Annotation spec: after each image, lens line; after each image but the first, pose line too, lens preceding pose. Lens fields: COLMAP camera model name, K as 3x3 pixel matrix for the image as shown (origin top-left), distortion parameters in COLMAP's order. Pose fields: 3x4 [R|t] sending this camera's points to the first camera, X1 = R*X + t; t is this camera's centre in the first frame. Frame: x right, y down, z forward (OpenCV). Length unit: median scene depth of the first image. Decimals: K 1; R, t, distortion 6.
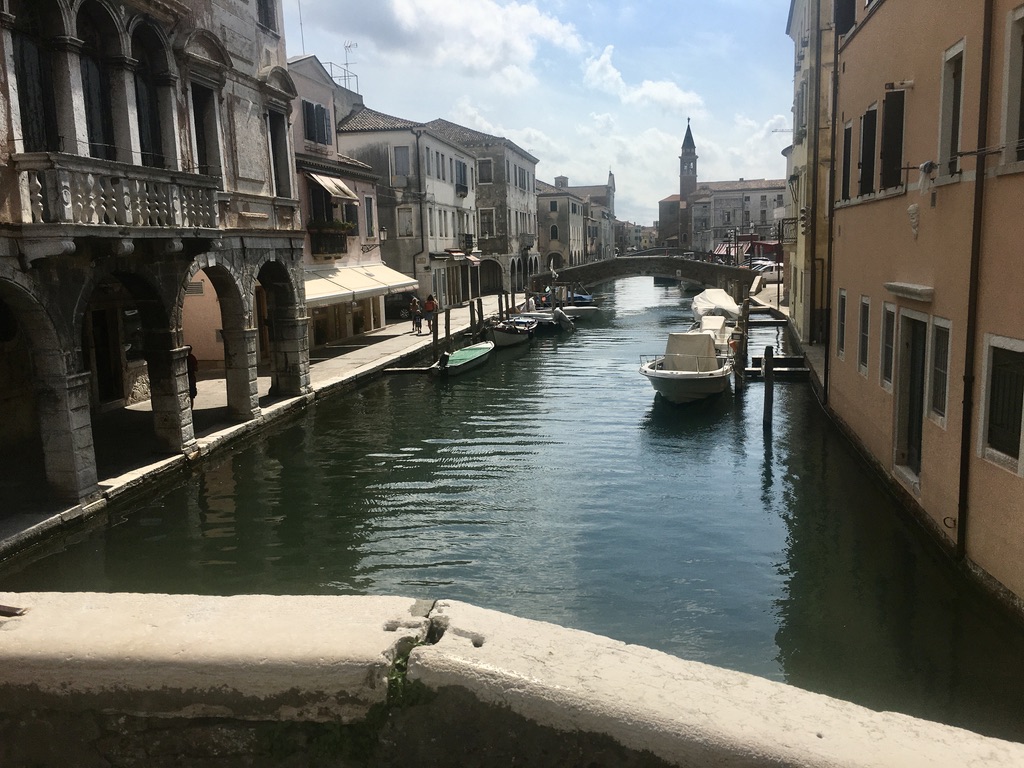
lens RADIAL K [[873.3, 0, 512.1], [0, 873.3, 382.7], [0, 0, 1]] dist [0.065031, -0.092095]
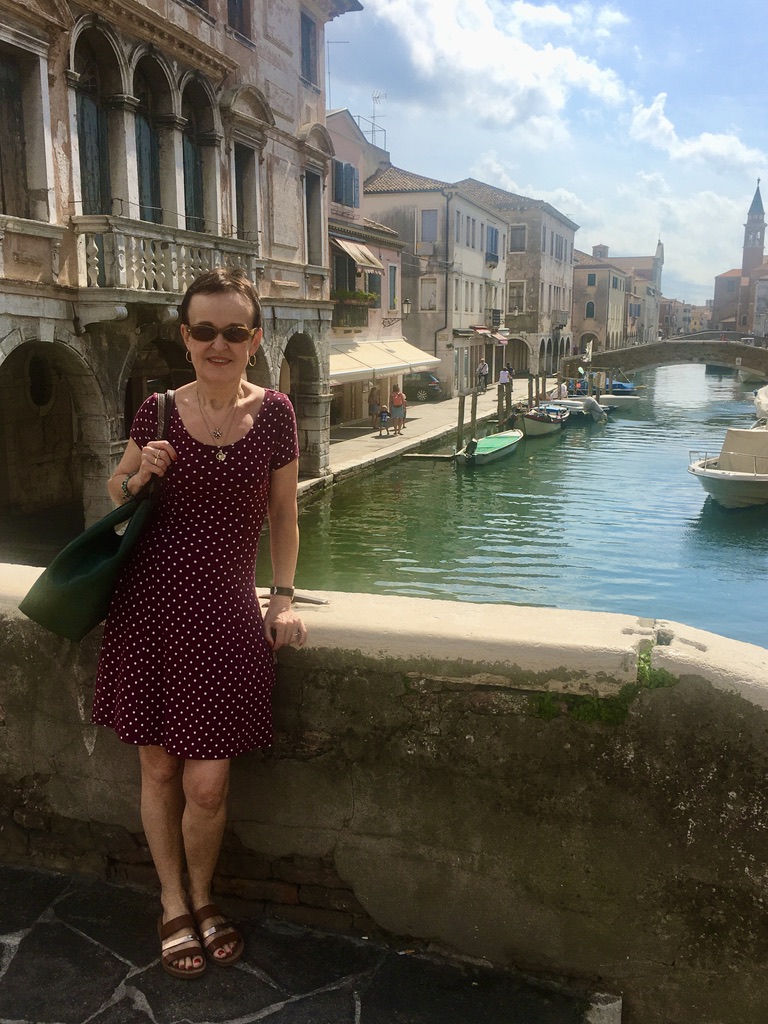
lens RADIAL K [[976.5, 0, 383.0], [0, 976.5, 509.1], [0, 0, 1]] dist [0.040448, 0.000000]
pose [[0.987871, 0.059969, -0.143231, -0.023702], [-0.055009, 0.997749, 0.038345, 0.005499], [0.145209, -0.030001, 0.988946, -0.034611]]
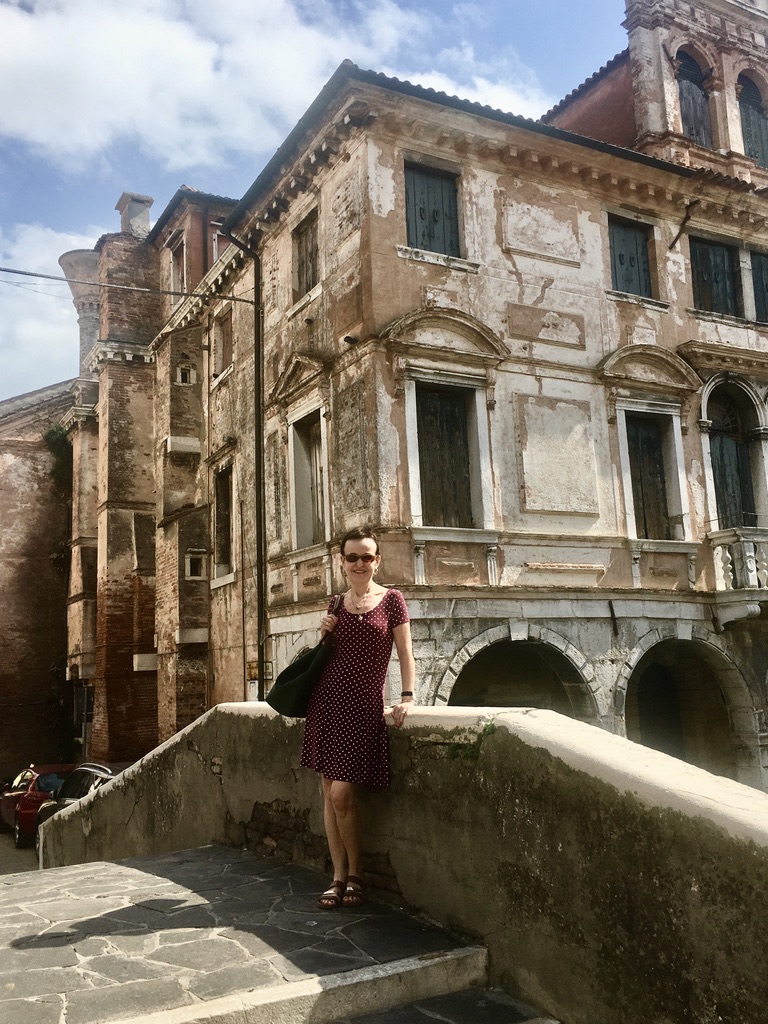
lens RADIAL K [[976.5, 0, 383.5], [0, 976.5, 505.1], [0, 0, 1]] dist [0.040448, 0.000000]
pose [[0.595183, -0.133532, -0.792418, 0.126549], [-0.094864, 0.967527, -0.234292, 0.030270], [0.797971, 0.214619, 0.563188, -0.050401]]
